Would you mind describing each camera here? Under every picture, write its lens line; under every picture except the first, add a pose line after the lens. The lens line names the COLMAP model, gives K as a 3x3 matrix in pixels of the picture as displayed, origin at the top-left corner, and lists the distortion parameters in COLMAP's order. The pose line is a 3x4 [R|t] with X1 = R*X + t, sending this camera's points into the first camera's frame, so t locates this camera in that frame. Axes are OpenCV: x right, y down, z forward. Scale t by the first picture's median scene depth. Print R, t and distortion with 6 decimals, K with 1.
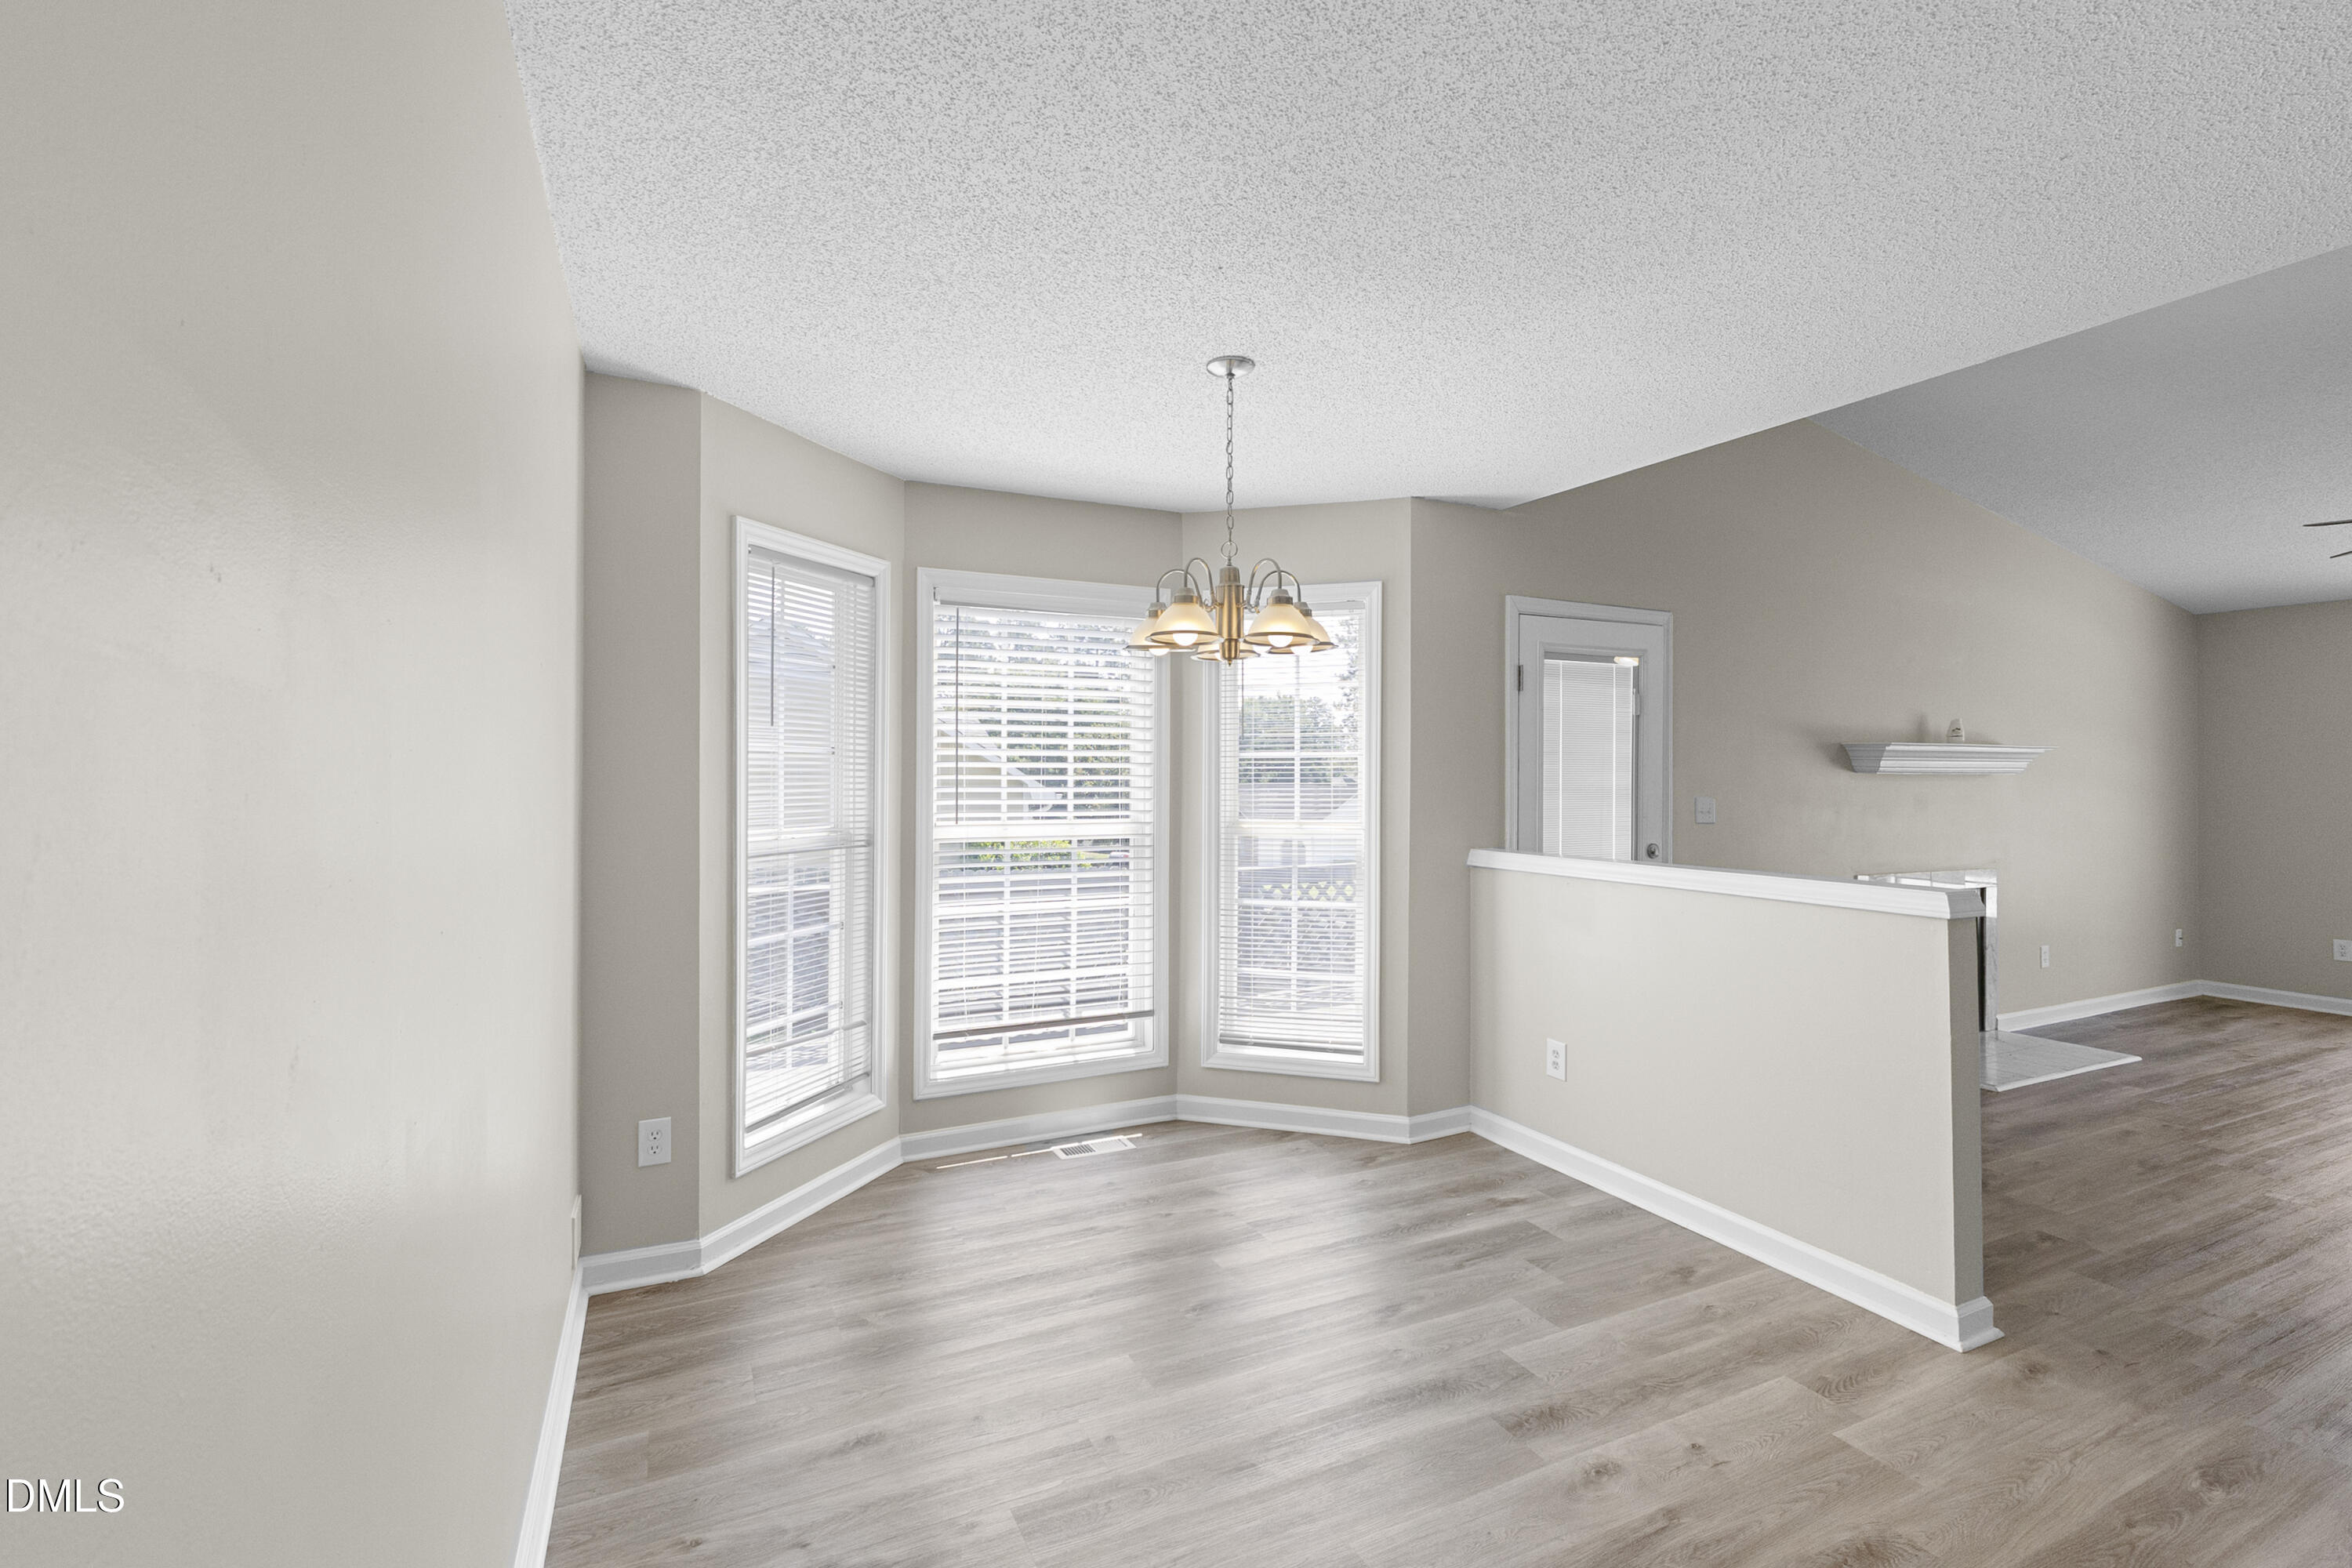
lens RADIAL K [[1039.9, 0, 1172.2], [0, 1039.9, 758.2], [0, 0, 1]] dist [-0.003798, 0.001443]
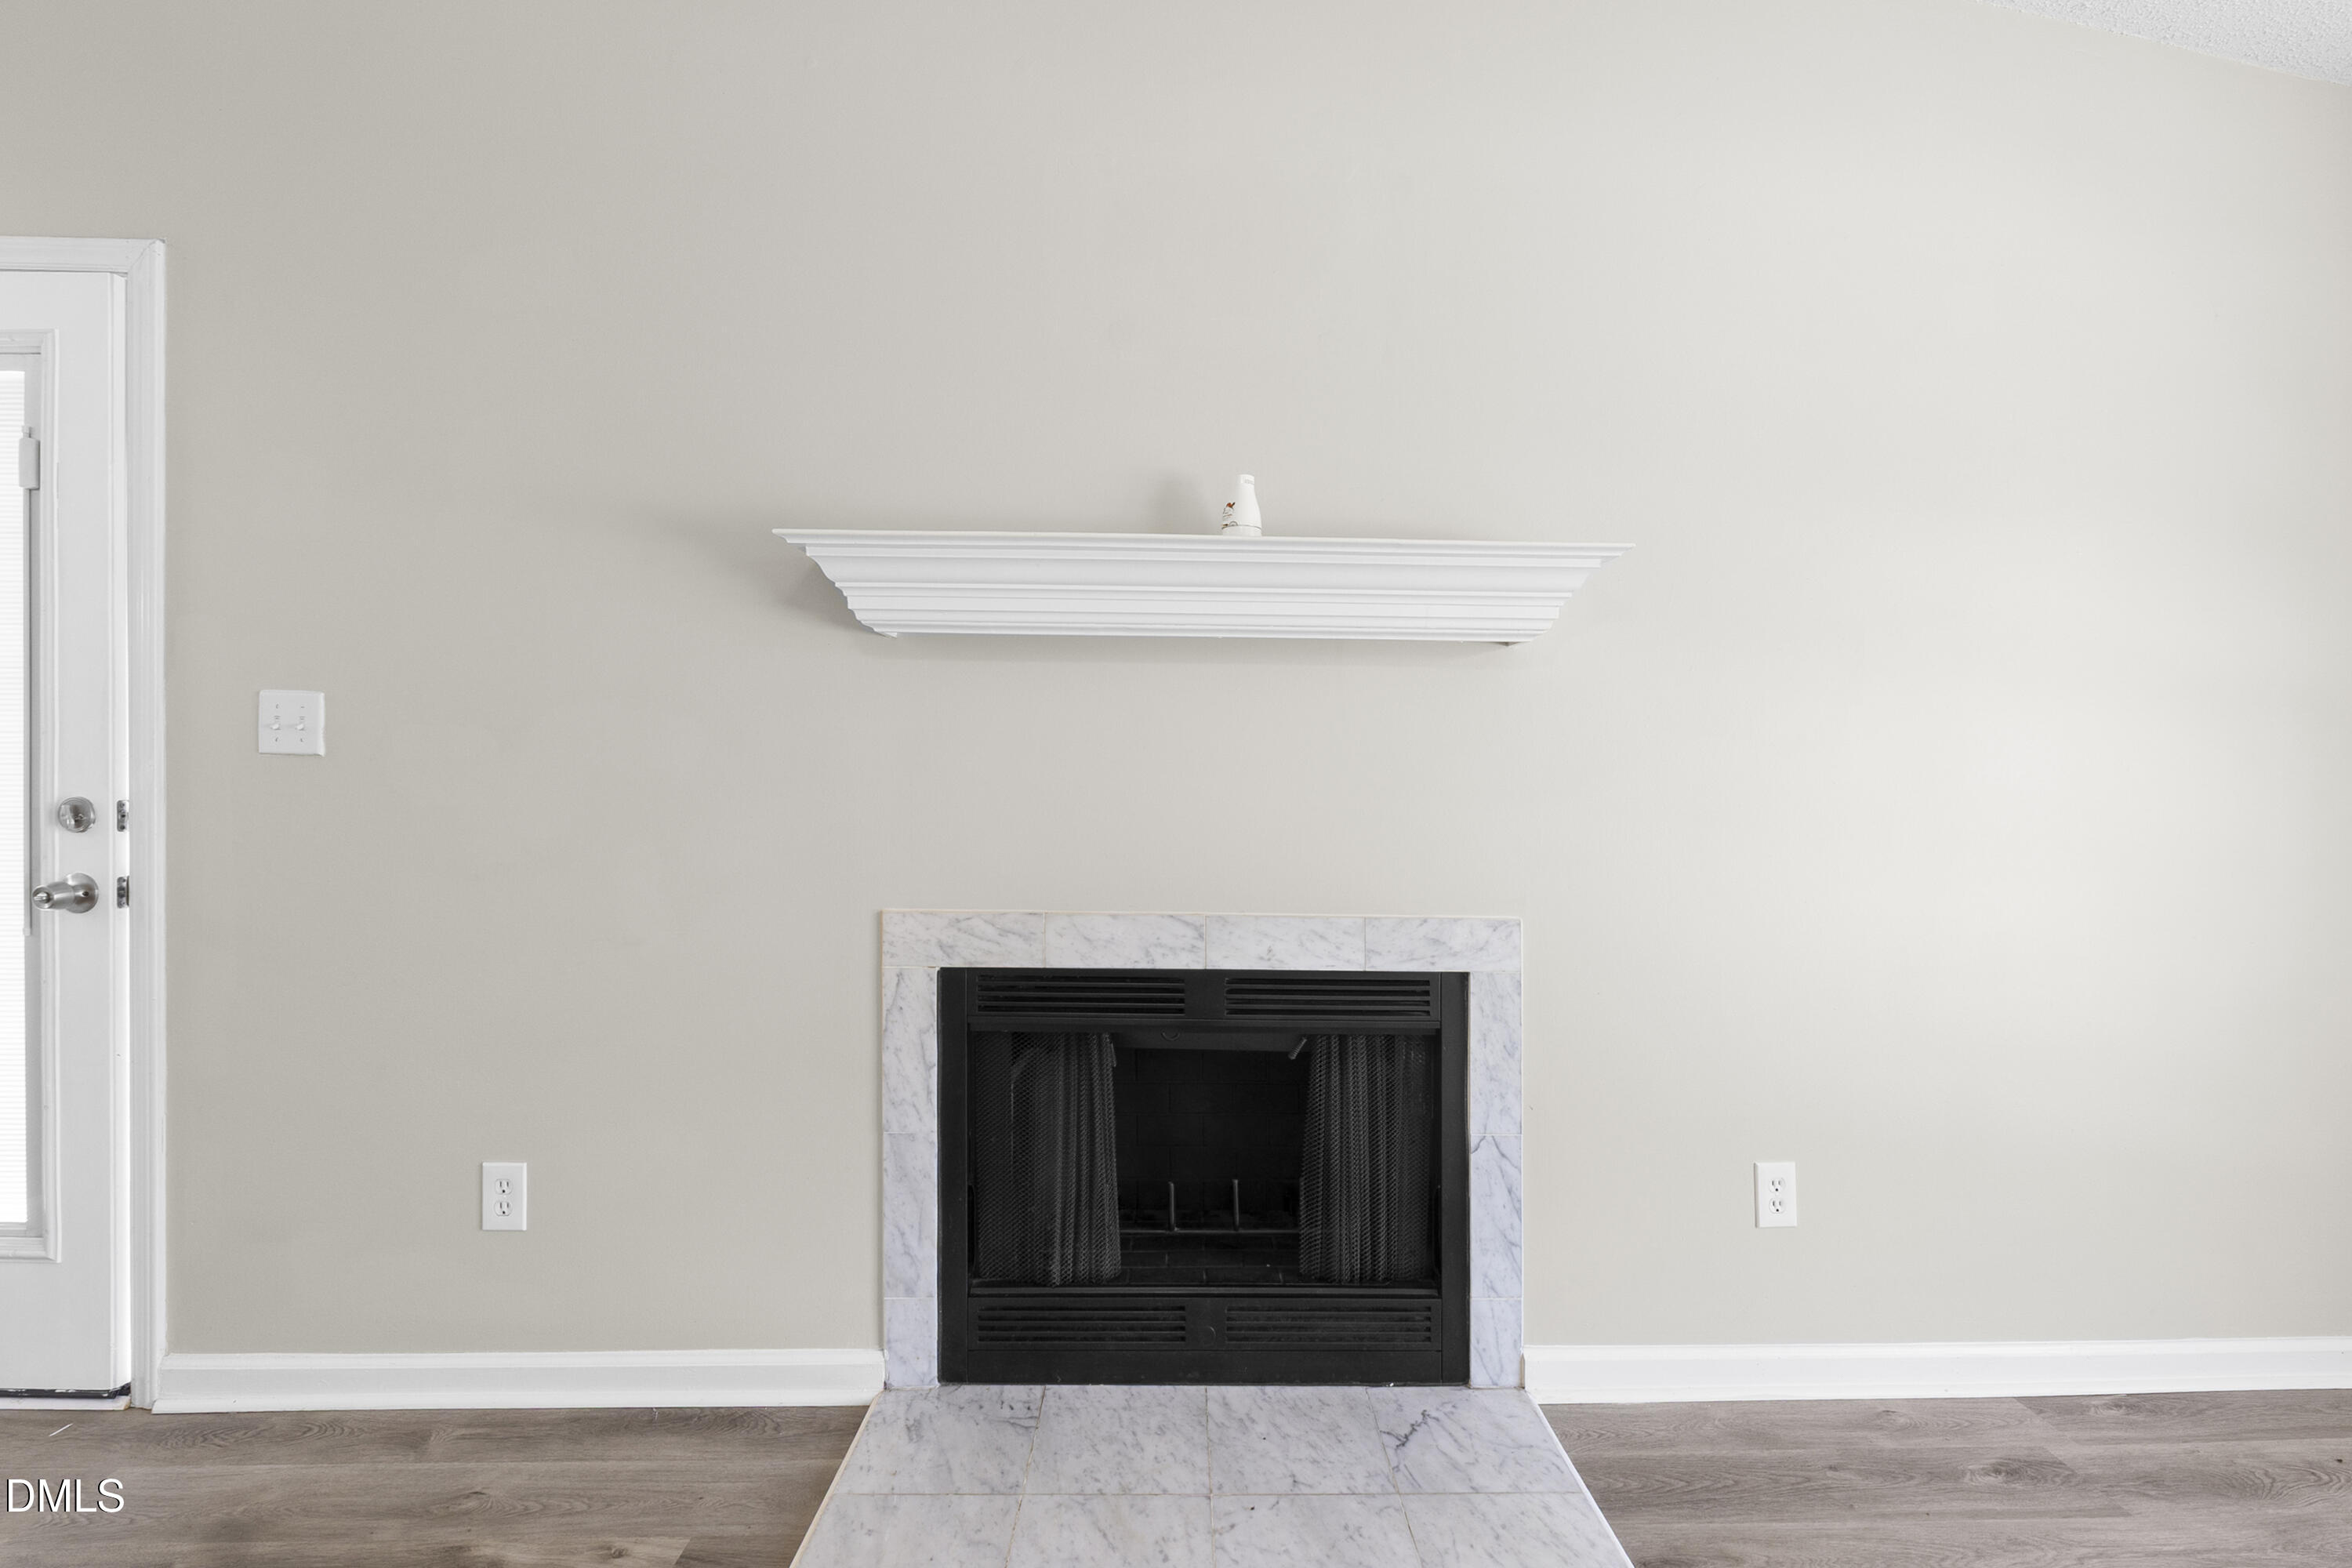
lens RADIAL K [[1039.9, 0, 1178.8], [0, 1039.9, 781.8], [0, 0, 1]] dist [-0.003798, 0.001443]
pose [[0.919488, 0.001160, -0.393116, 0.898119], [-0.002486, 0.999993, -0.002864, 0.066178], [0.393110, 0.003610, 0.919484, 0.693190]]
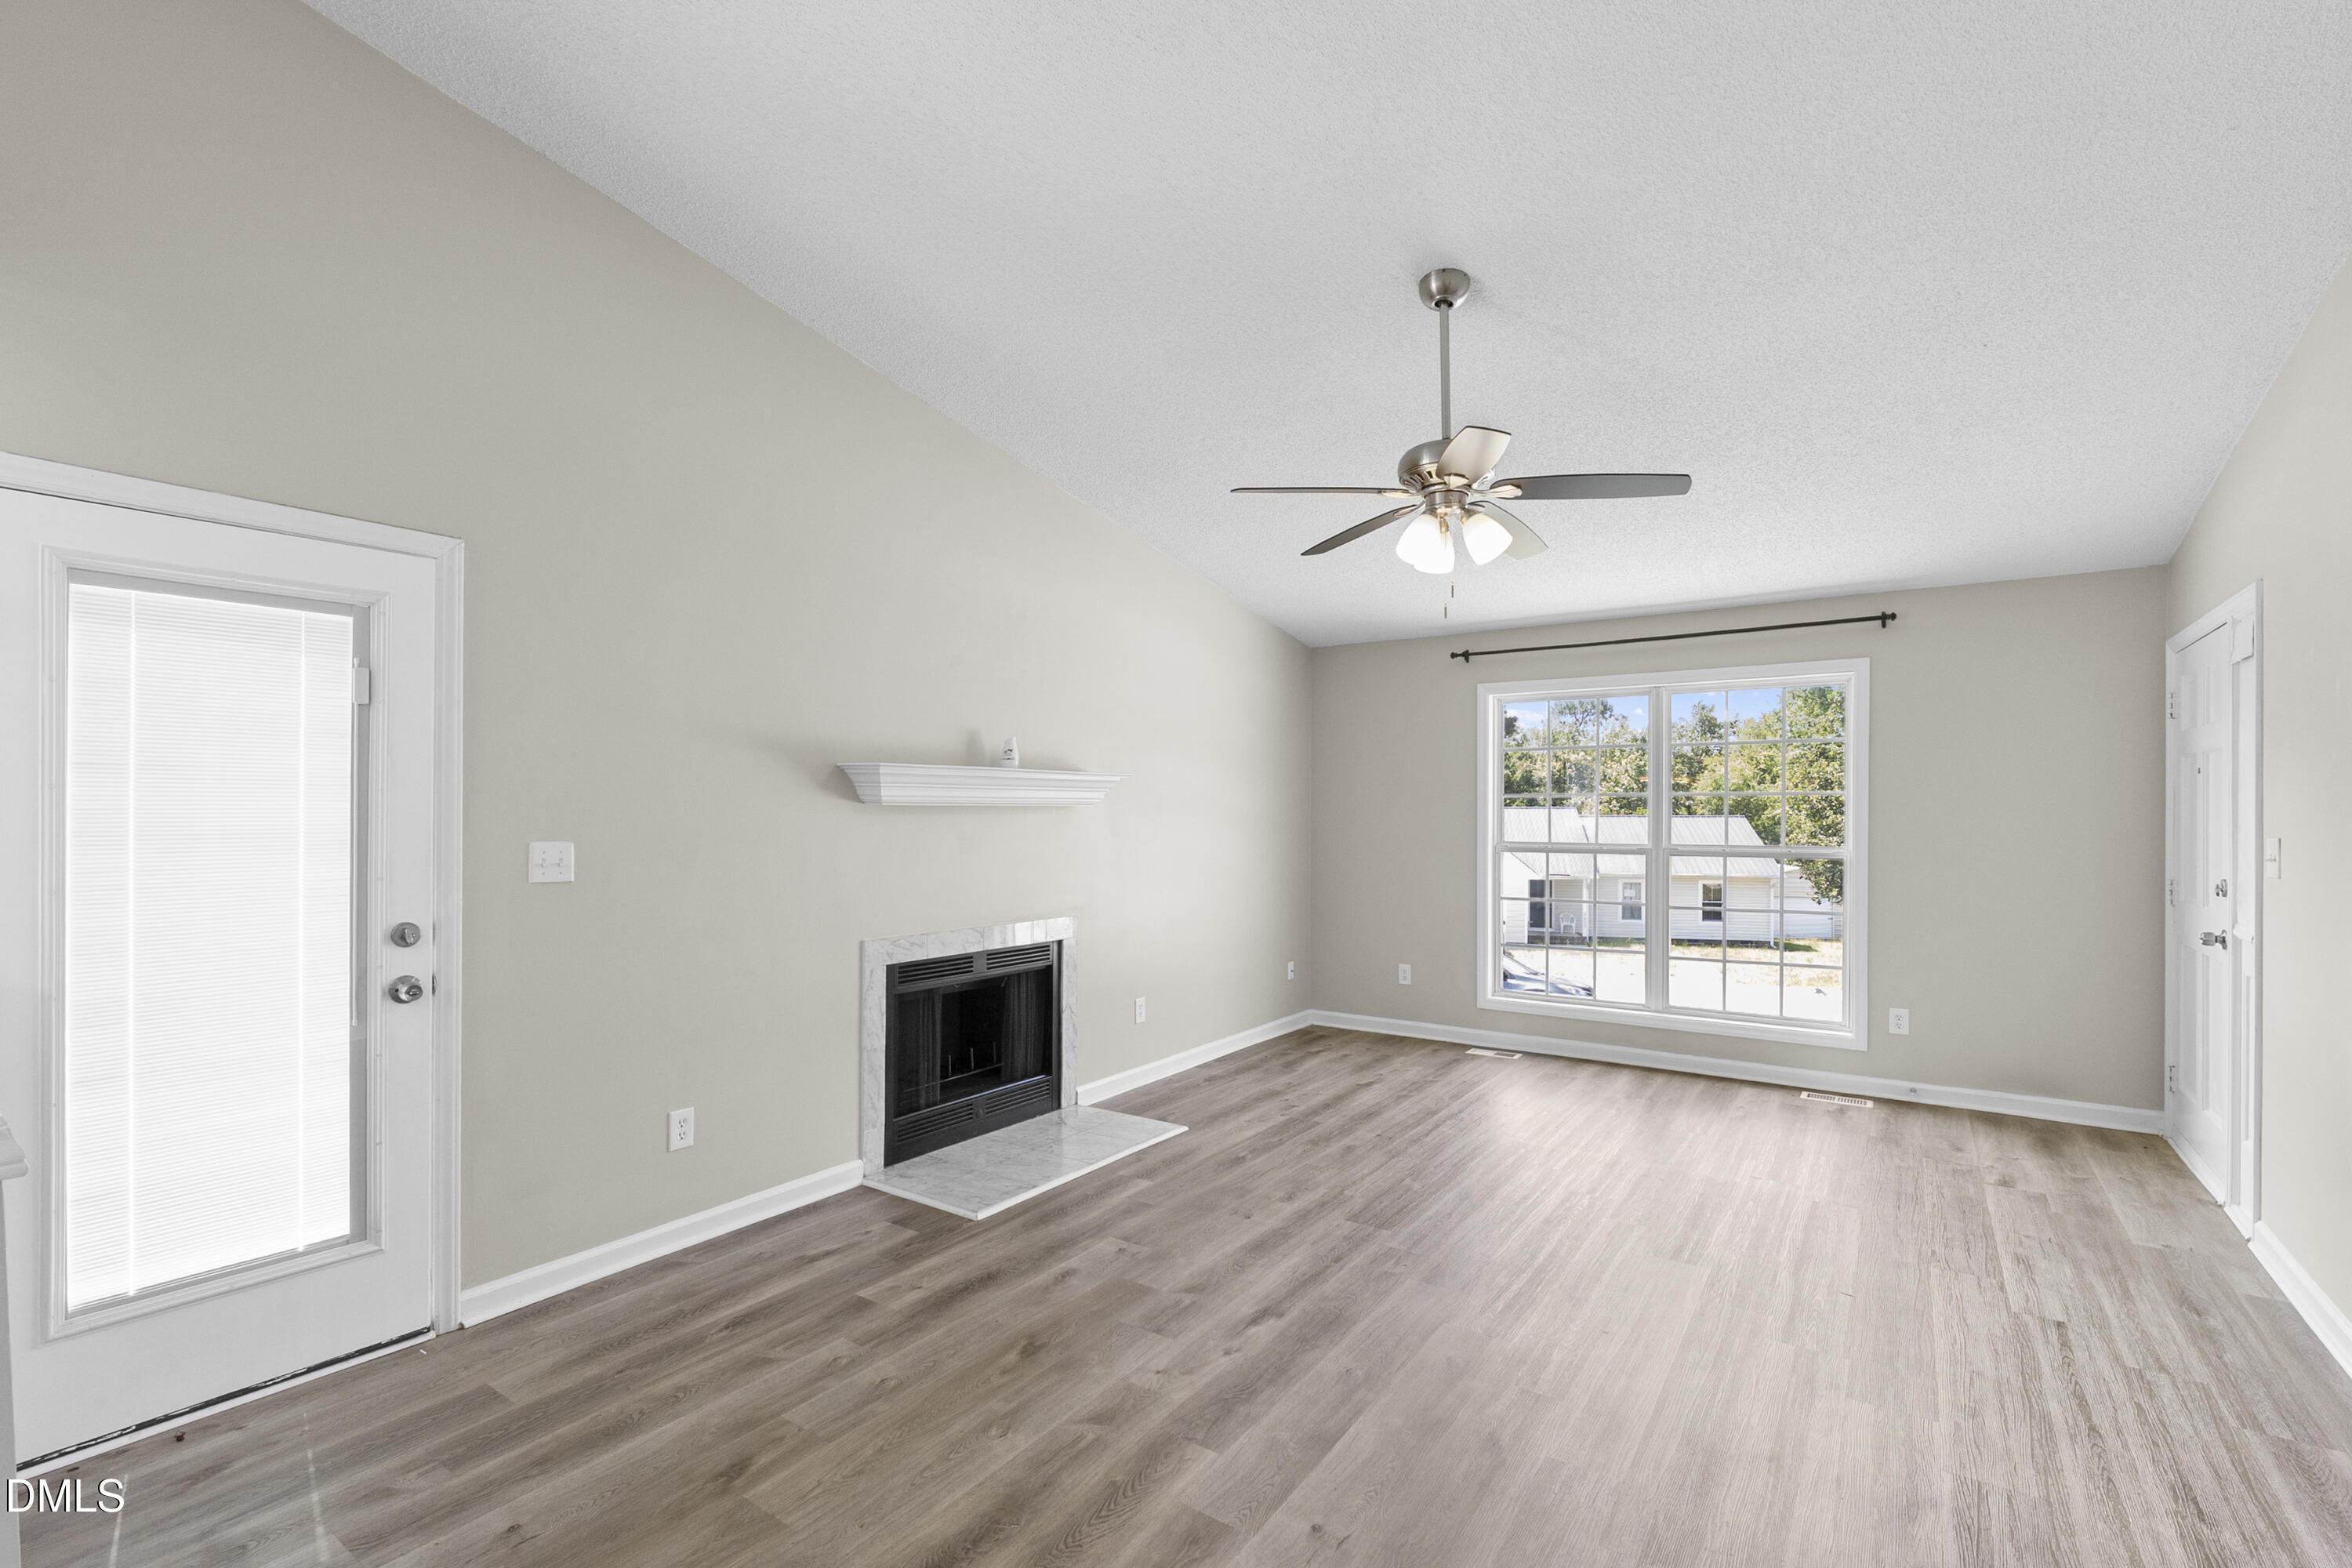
lens RADIAL K [[1039.9, 0, 1173.5], [0, 1039.9, 813.8], [0, 0, 1]] dist [-0.003798, 0.001443]
pose [[0.872571, -0.005397, 0.488457, 0.485692], [-0.004225, 0.999818, 0.018594, 0.005921], [-0.488468, -0.018288, 0.872390, 0.236215]]
